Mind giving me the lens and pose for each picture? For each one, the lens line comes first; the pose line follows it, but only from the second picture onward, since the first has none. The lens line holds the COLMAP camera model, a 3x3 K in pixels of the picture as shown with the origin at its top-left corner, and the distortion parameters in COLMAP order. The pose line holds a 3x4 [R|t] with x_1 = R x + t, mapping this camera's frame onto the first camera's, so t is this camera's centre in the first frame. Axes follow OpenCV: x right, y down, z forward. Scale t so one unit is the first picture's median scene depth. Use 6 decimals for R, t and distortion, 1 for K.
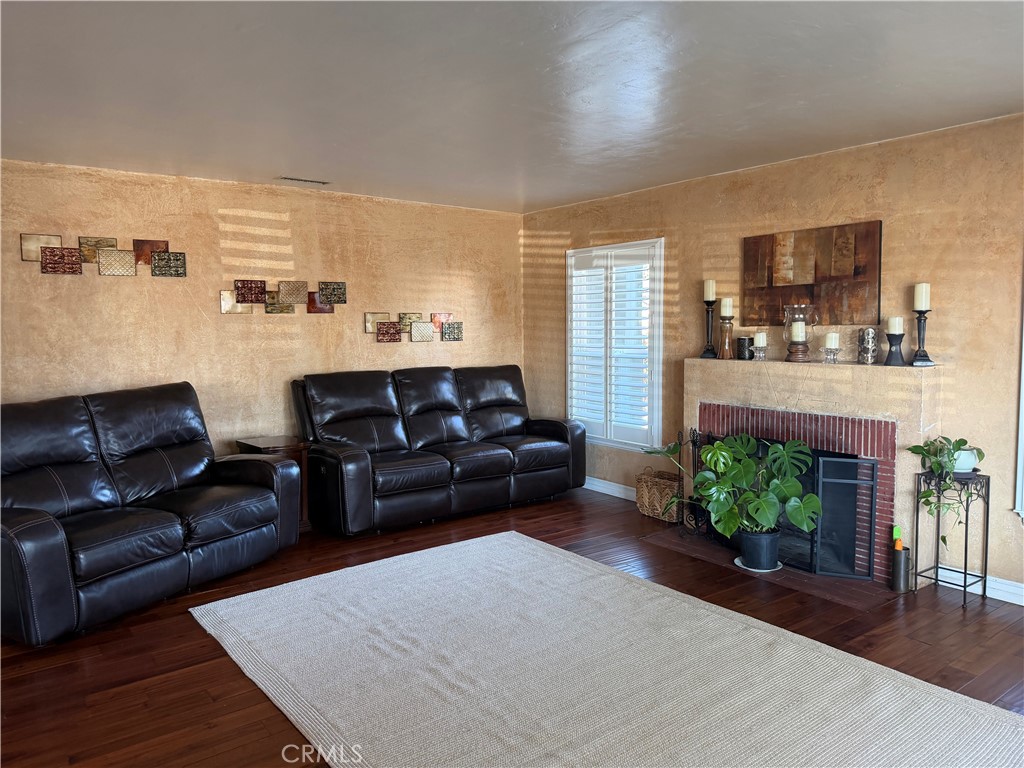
lens RADIAL K [[720.7, 0, 509.1], [0, 720.7, 381.8], [0, 0, 1]] dist [0.034265, -0.048007]
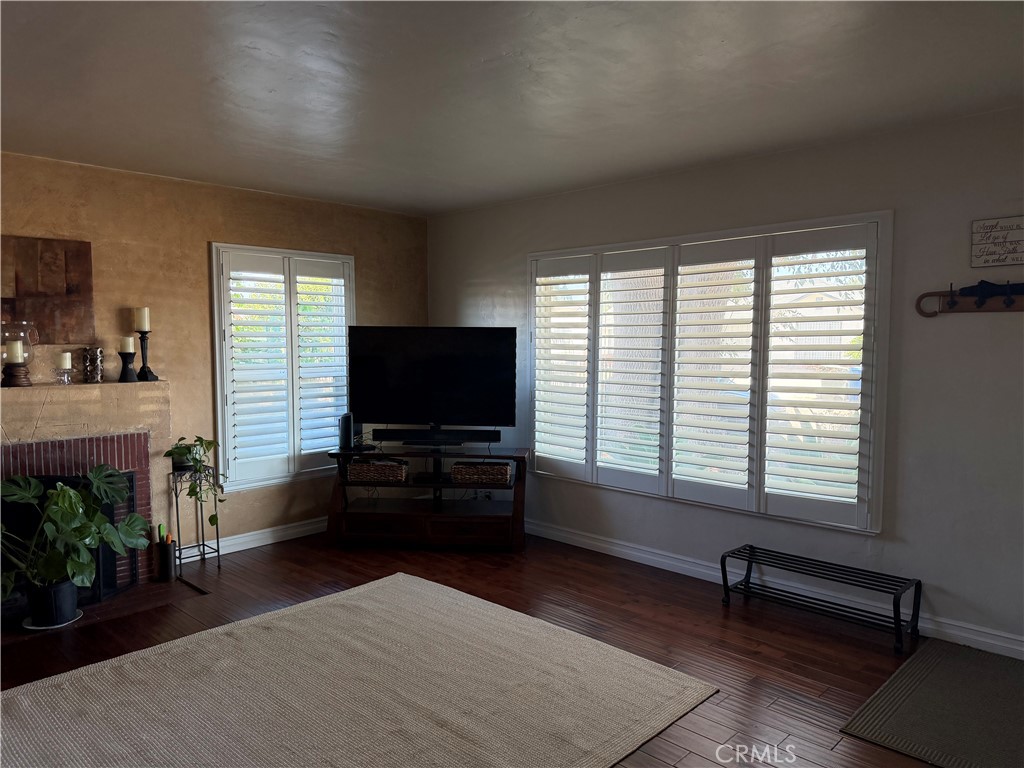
lens RADIAL K [[720.7, 0, 508.2], [0, 720.7, 388.5], [0, 0, 1]] dist [0.034265, -0.048007]
pose [[-0.143235, -0.063470, 0.987651, -0.601487], [0.076428, 0.994252, 0.074978, -0.049265], [-0.986733, 0.086224, -0.137561, 0.580983]]
